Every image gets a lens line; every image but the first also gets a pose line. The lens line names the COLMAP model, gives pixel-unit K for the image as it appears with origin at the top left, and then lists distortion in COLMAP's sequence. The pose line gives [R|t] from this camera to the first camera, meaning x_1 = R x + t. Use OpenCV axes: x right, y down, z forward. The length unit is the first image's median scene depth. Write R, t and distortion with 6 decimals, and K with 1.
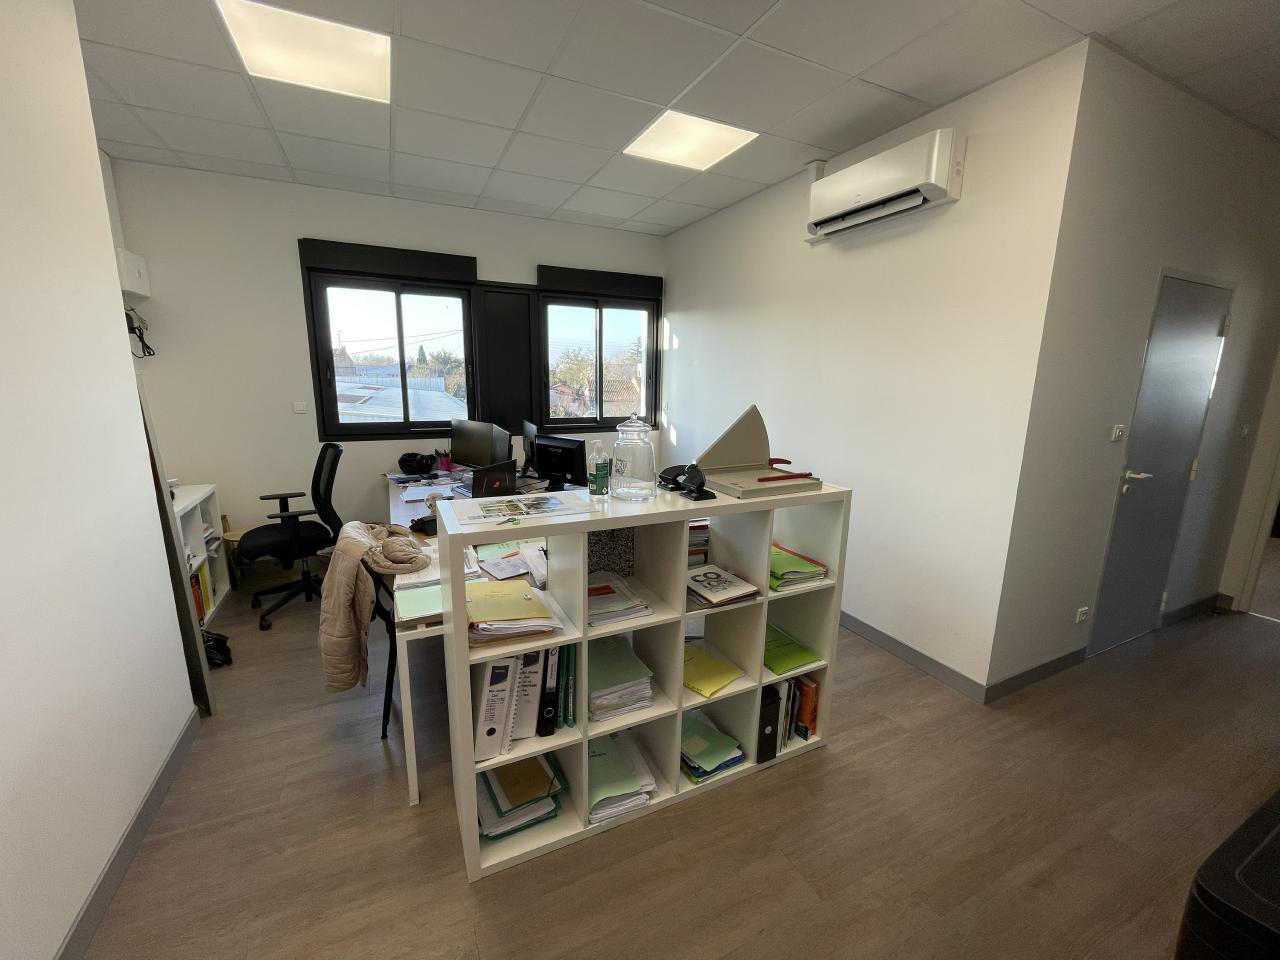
lens RADIAL K [[520.7, 0, 646.3], [0, 520.7, 480.5], [0, 0, 1]] dist [-0.006784, 0.000830]
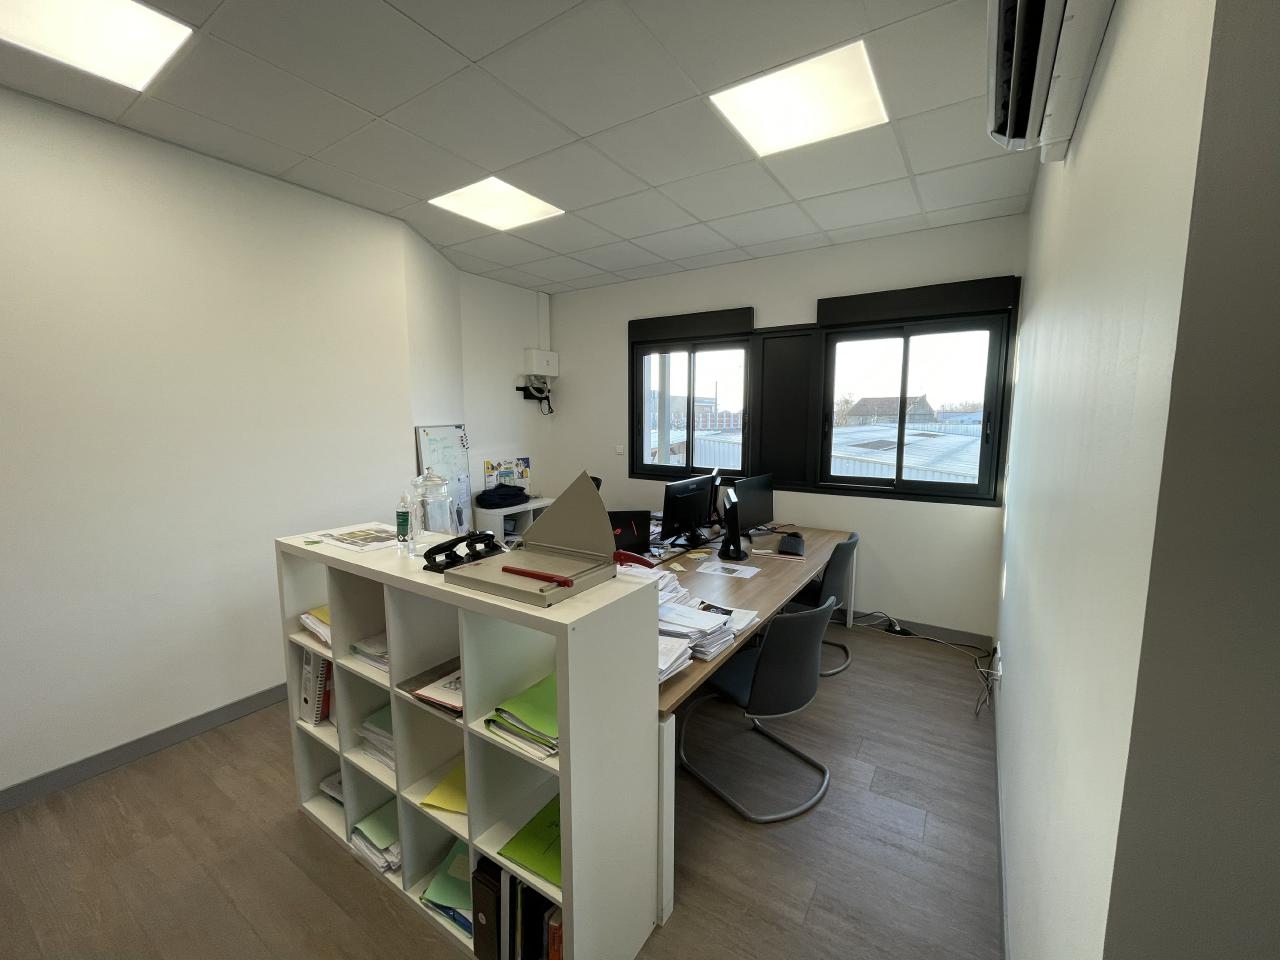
lens RADIAL K [[520.7, 0, 640.7], [0, 520.7, 482.6], [0, 0, 1]] dist [-0.006784, 0.000830]
pose [[0.500212, 0.097116, -0.860440, 0.425659], [-0.163408, 0.986423, 0.016340, -0.078454], [0.850345, 0.132429, 0.509290, 0.346425]]
